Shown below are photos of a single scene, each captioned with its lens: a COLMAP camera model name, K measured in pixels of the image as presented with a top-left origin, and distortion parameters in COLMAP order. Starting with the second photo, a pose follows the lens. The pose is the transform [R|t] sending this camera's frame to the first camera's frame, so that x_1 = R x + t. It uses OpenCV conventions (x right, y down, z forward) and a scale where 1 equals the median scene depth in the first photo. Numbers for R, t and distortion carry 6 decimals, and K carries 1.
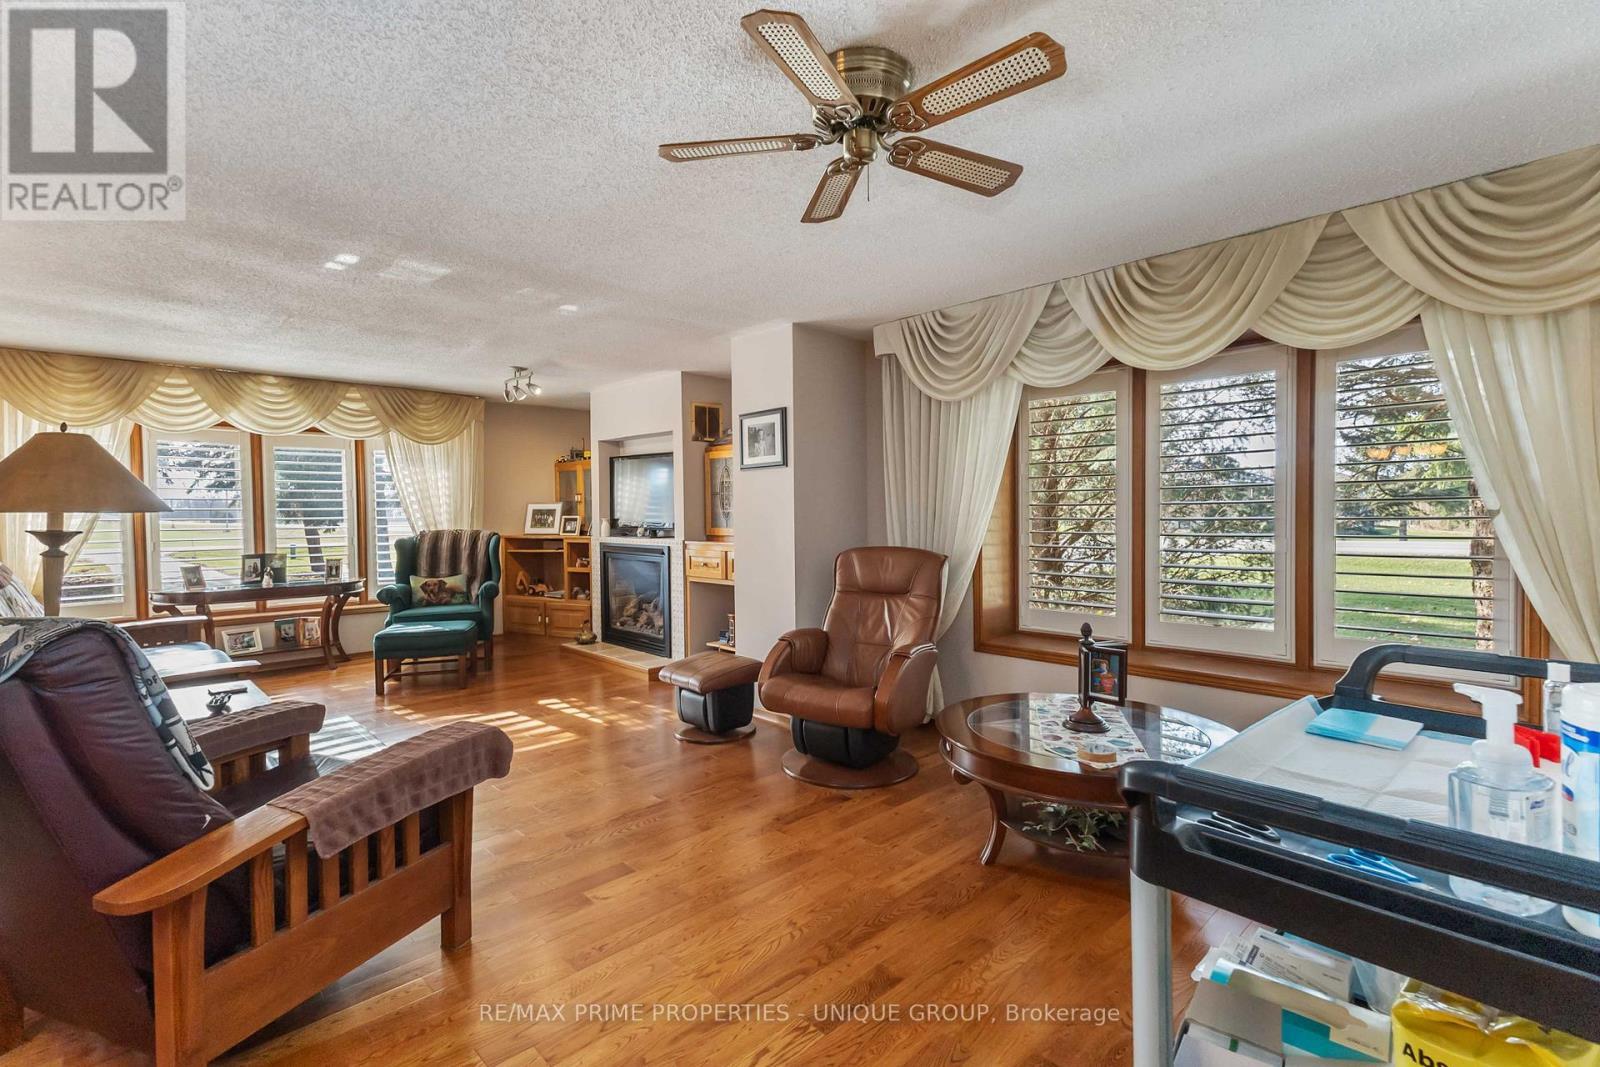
lens RADIAL K [[747.2, 0, 802.7], [0, 747.2, 516.0], [0, 0, 1]] dist [0.028289, -0.001616]
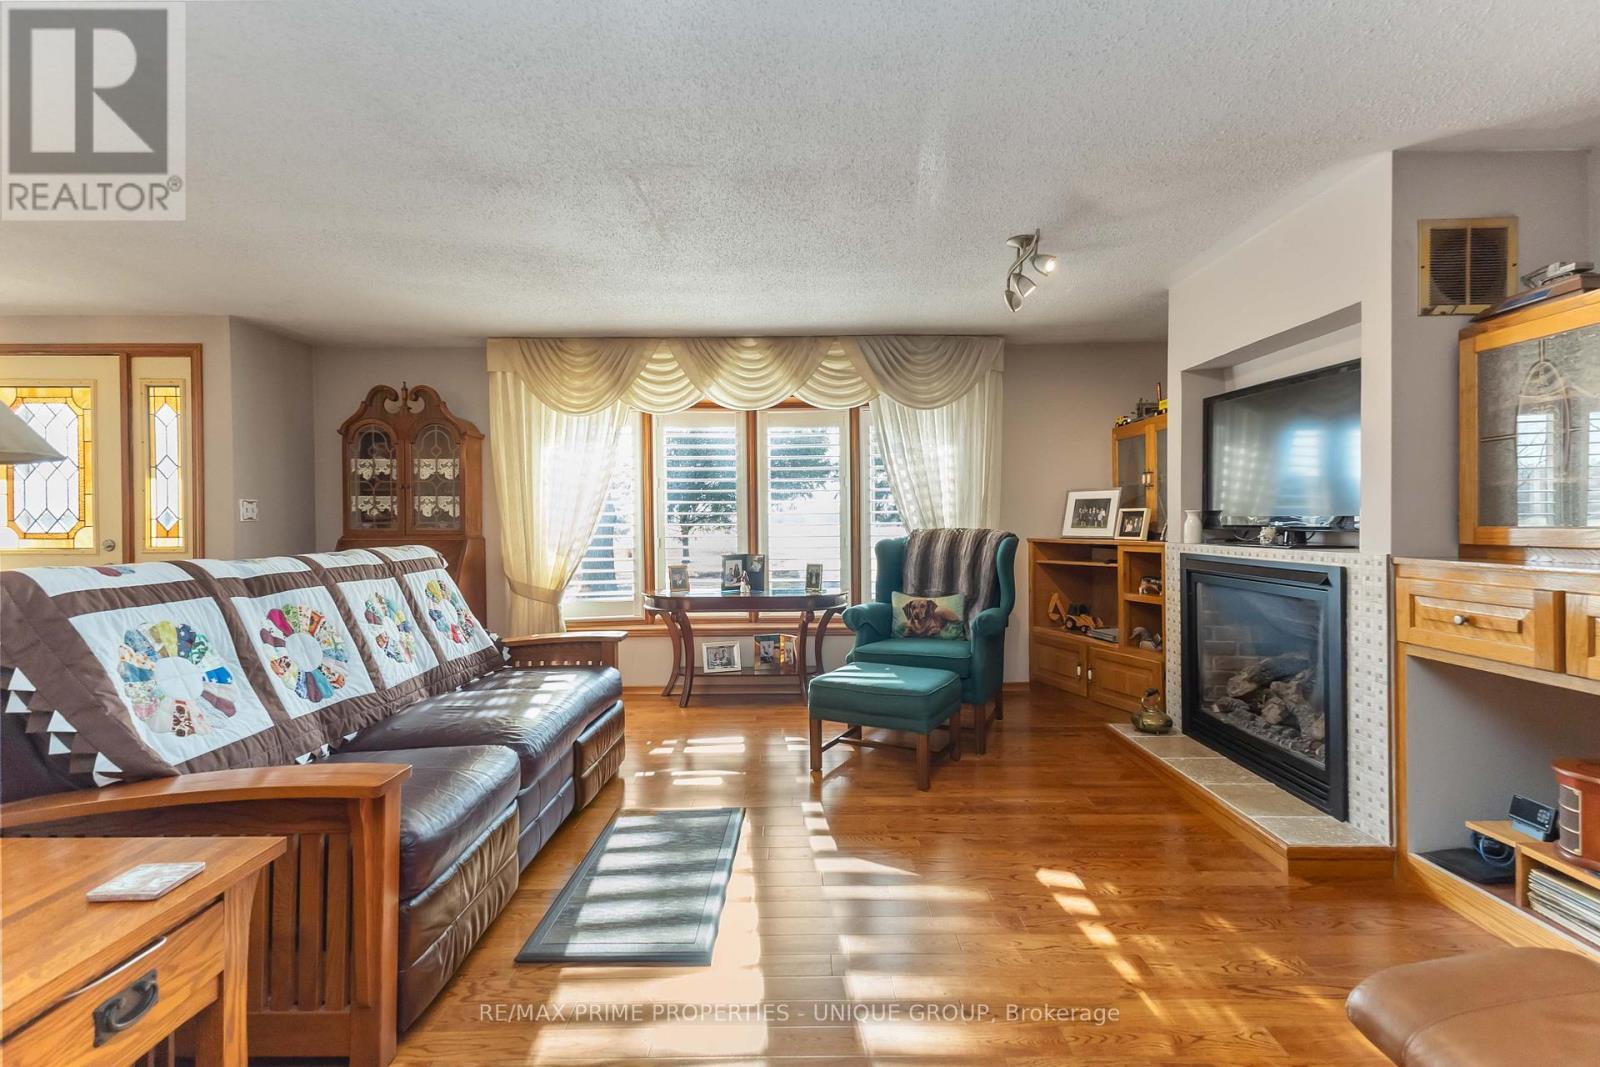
lens RADIAL K [[730.0, 0, 804.6], [0, 730.0, 538.2], [0, 0, 1]] dist [0.024178, -0.000168]
pose [[0.719130, 0.016361, -0.694683, -0.099798], [-0.001567, 0.999758, 0.021924, 0.013560], [0.694874, -0.014678, 0.718982, 0.442723]]
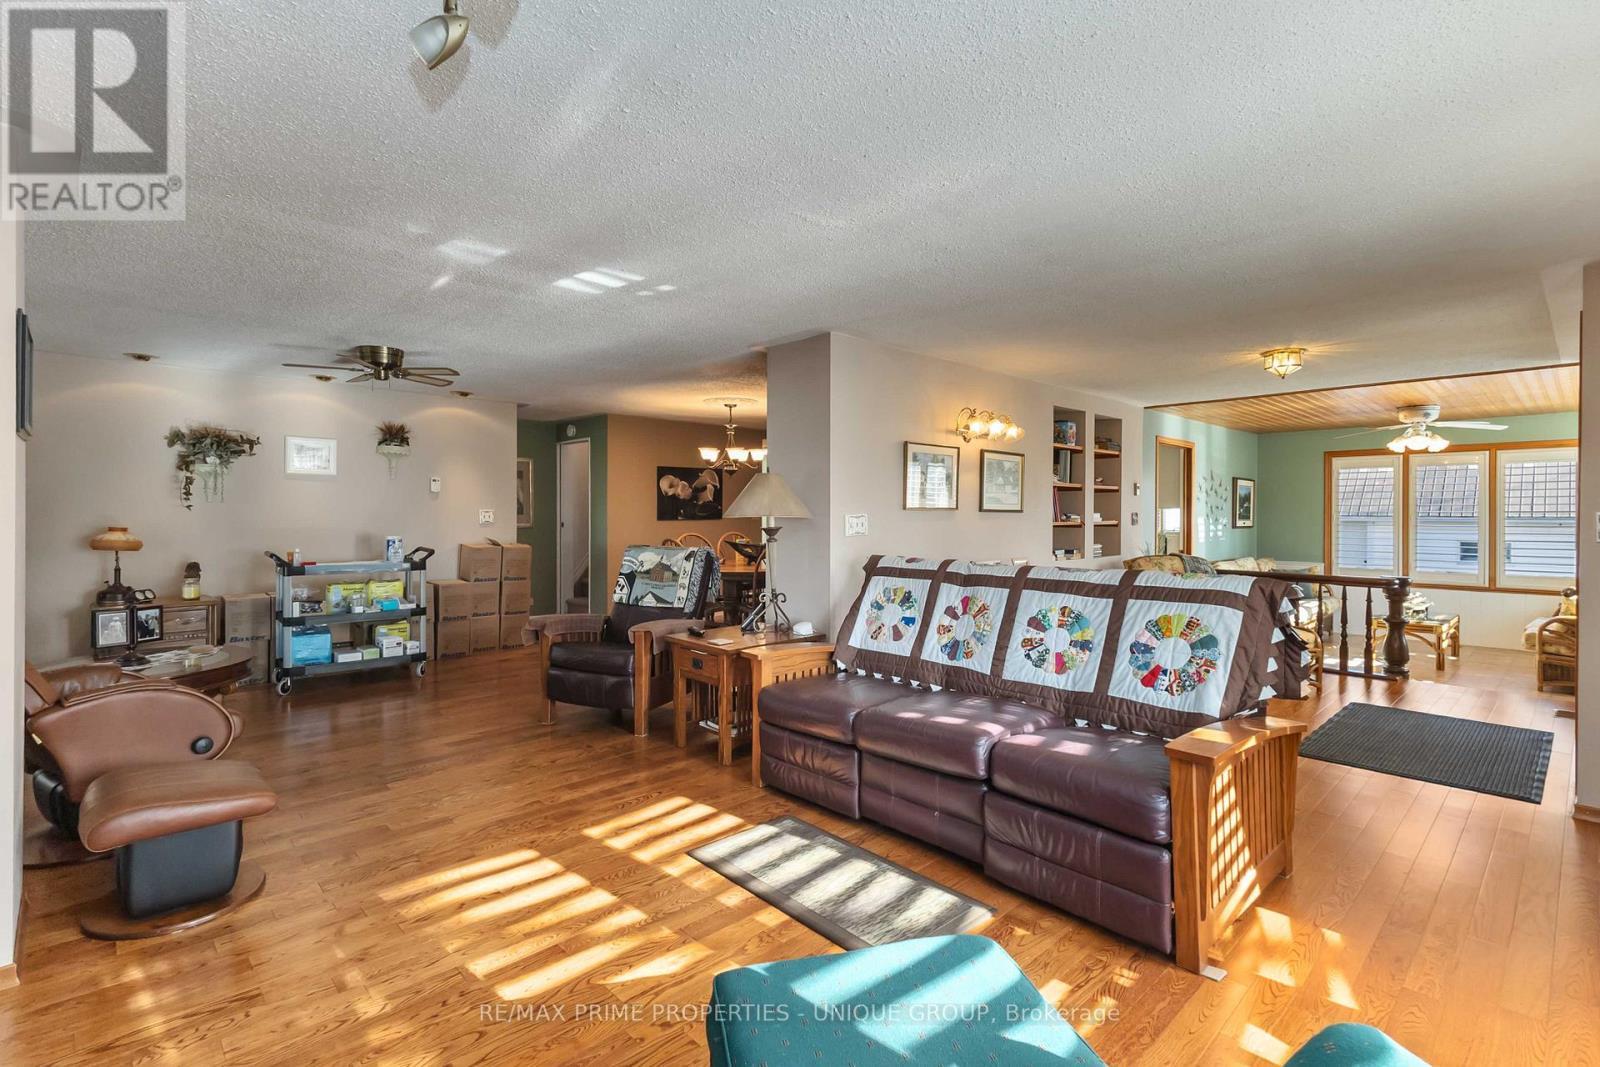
lens RADIAL K [[747.2, 0, 802.7], [0, 747.2, 516.0], [0, 0, 1]] dist [0.028289, -0.001616]
pose [[-0.999996, 0.001168, -0.002736, -0.414014], [0.001138, 0.999942, 0.010663, -0.010215], [0.002749, 0.010660, -0.999939, 1.091152]]
